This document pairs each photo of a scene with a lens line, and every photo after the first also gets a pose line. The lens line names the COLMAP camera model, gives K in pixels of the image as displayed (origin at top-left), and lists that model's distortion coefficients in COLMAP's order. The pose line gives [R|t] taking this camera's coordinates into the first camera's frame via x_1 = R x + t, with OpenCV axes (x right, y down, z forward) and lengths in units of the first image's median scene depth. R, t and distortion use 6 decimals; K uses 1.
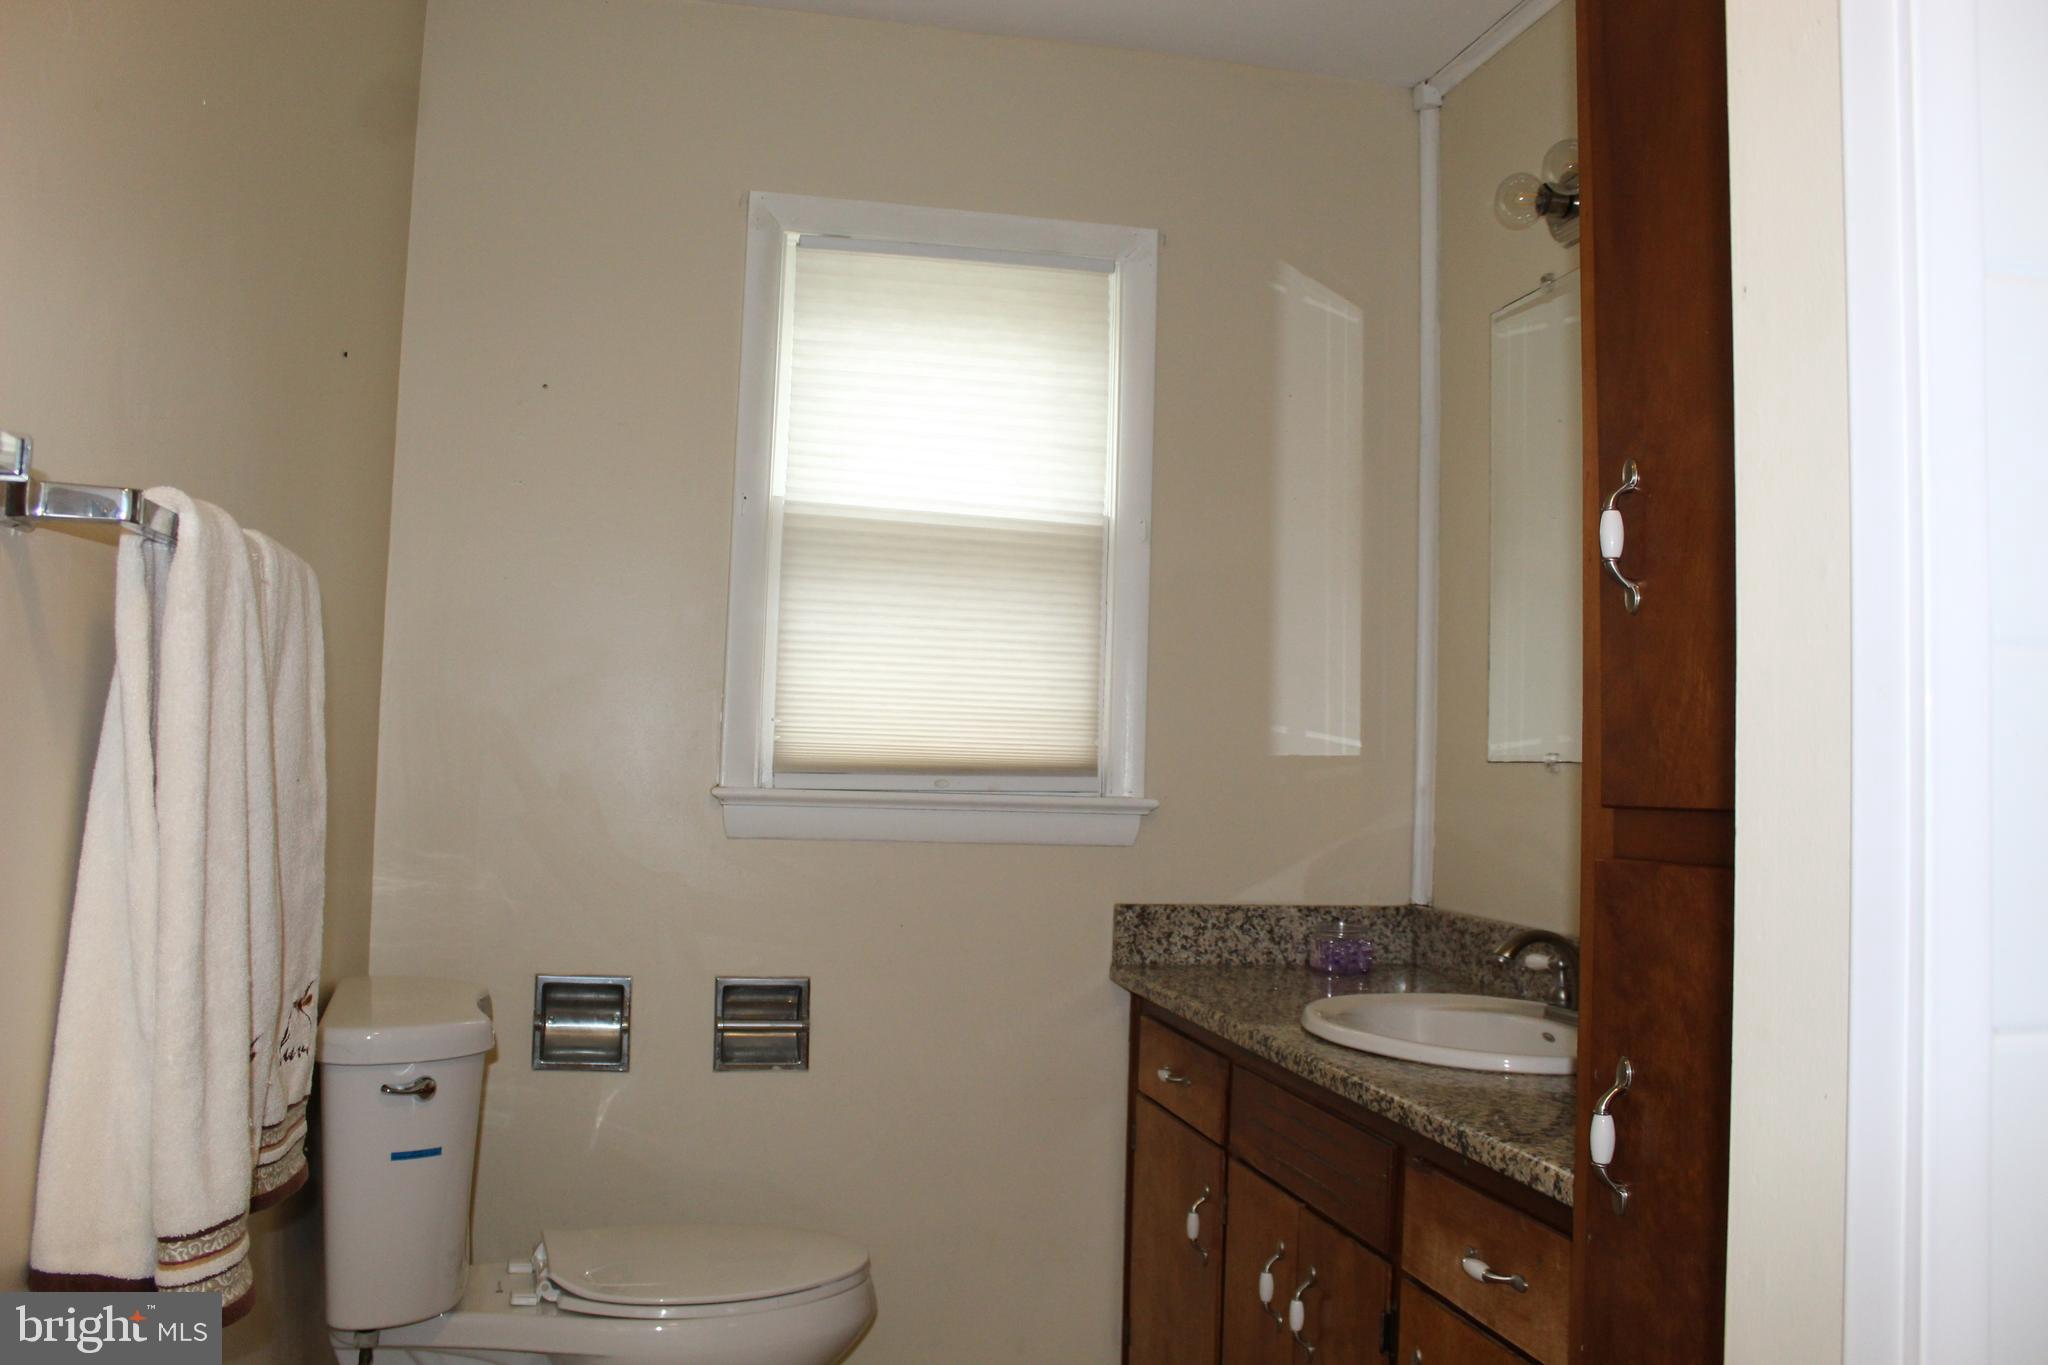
lens RADIAL K [[1703.0, 0, 1007.3], [0, 1703.0, 665.8], [0, 0, 1]] dist [-0.162493, 0.141852]
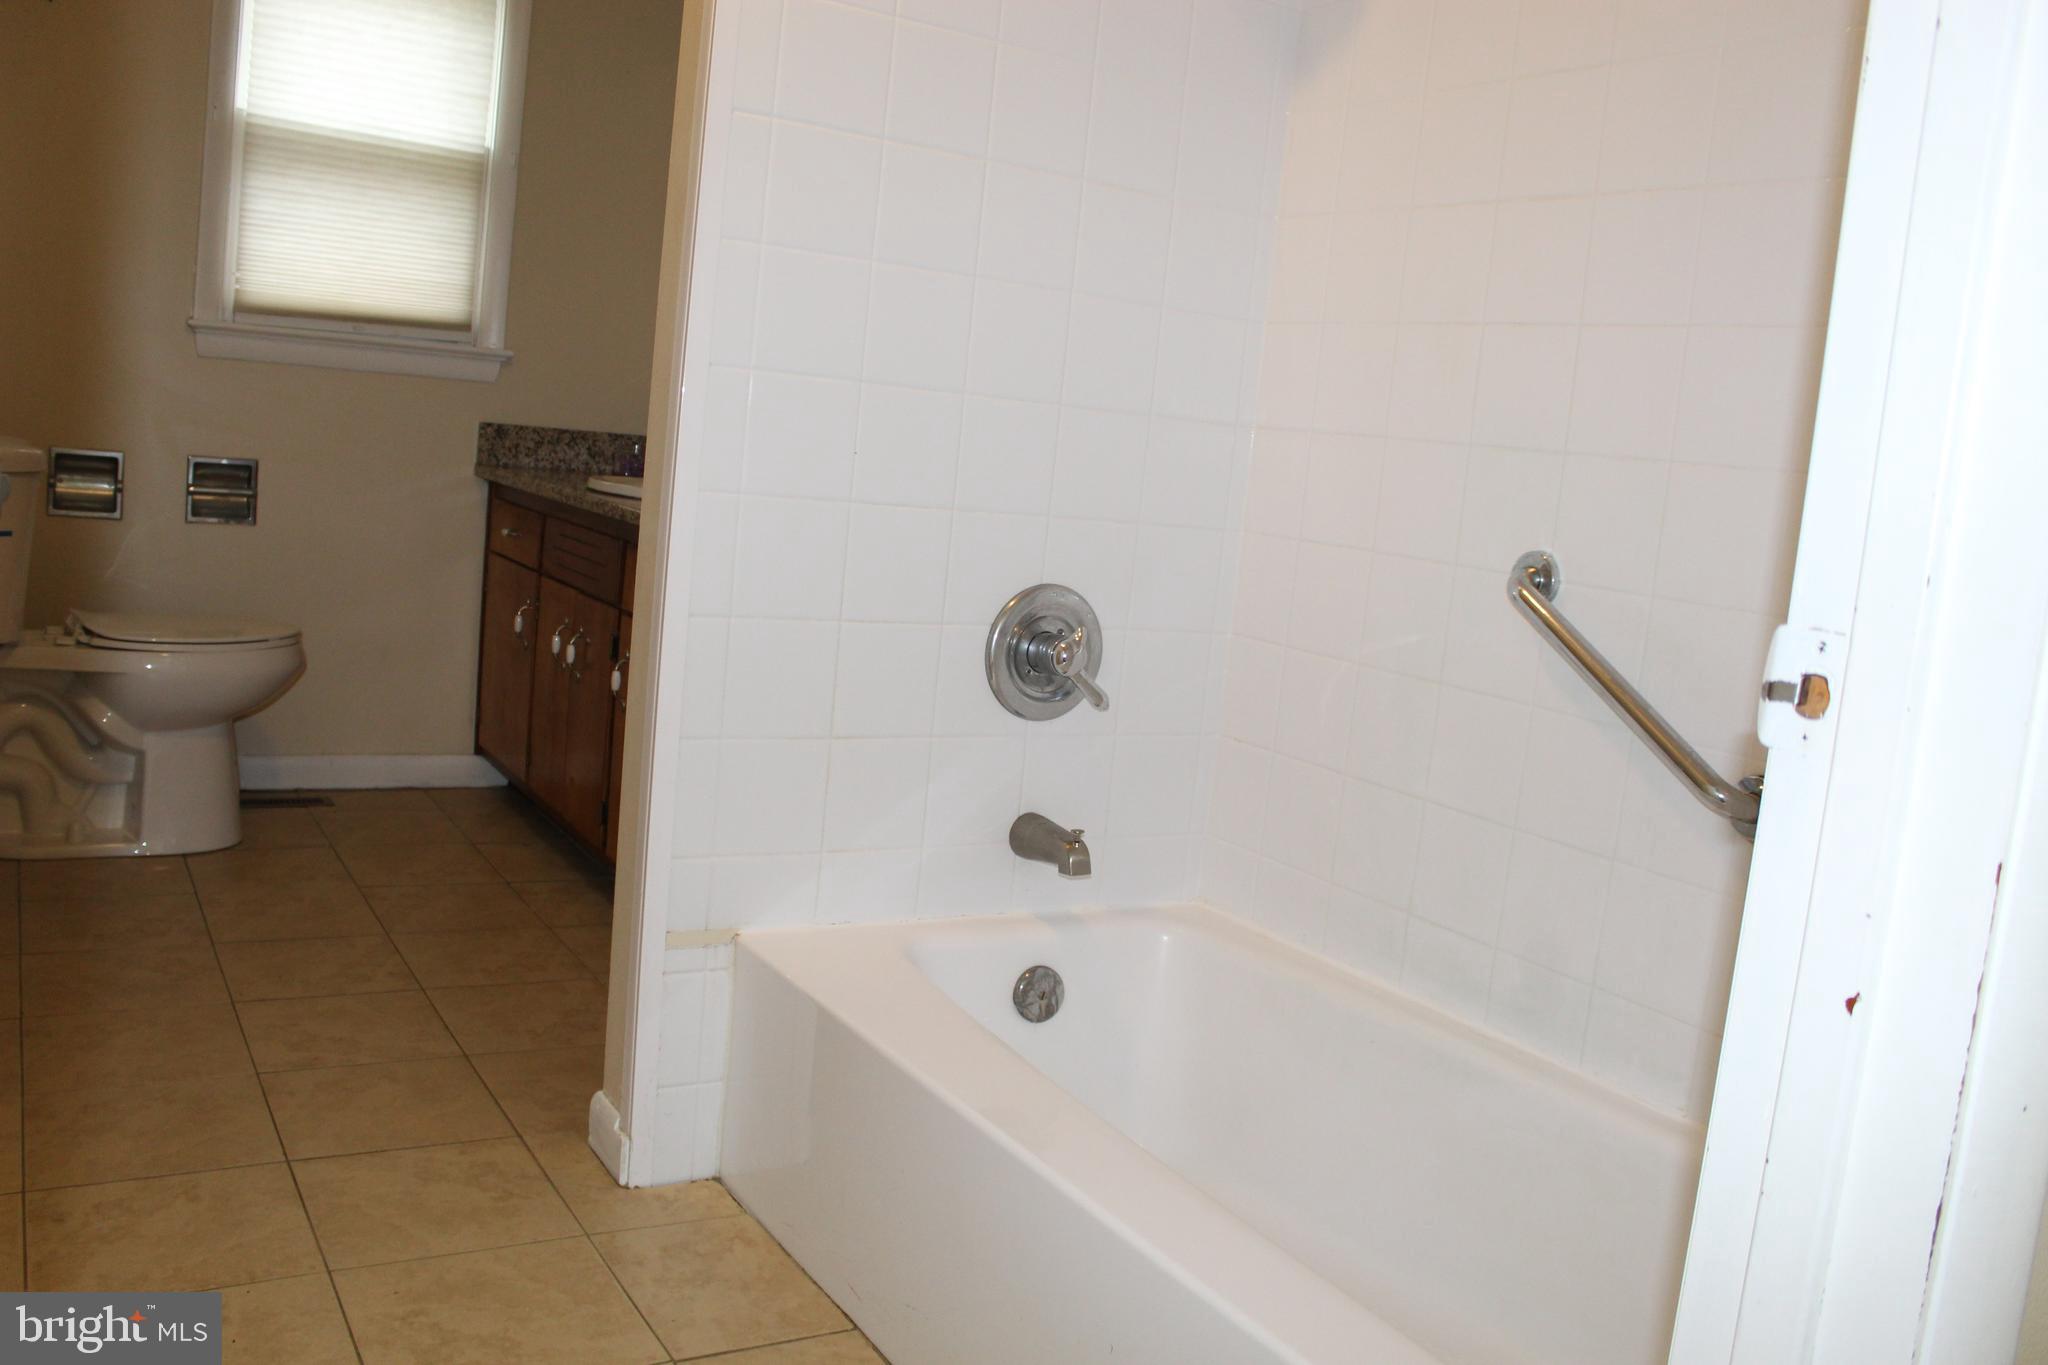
lens RADIAL K [[1703.0, 0, 1007.3], [0, 1703.0, 665.8], [0, 0, 1]] dist [-0.162493, 0.141852]
pose [[0.943666, 0.022418, 0.330139, 0.022045], [-0.091258, 0.976642, 0.194533, 0.025432], [-0.318066, -0.213702, 0.923669, -0.507946]]
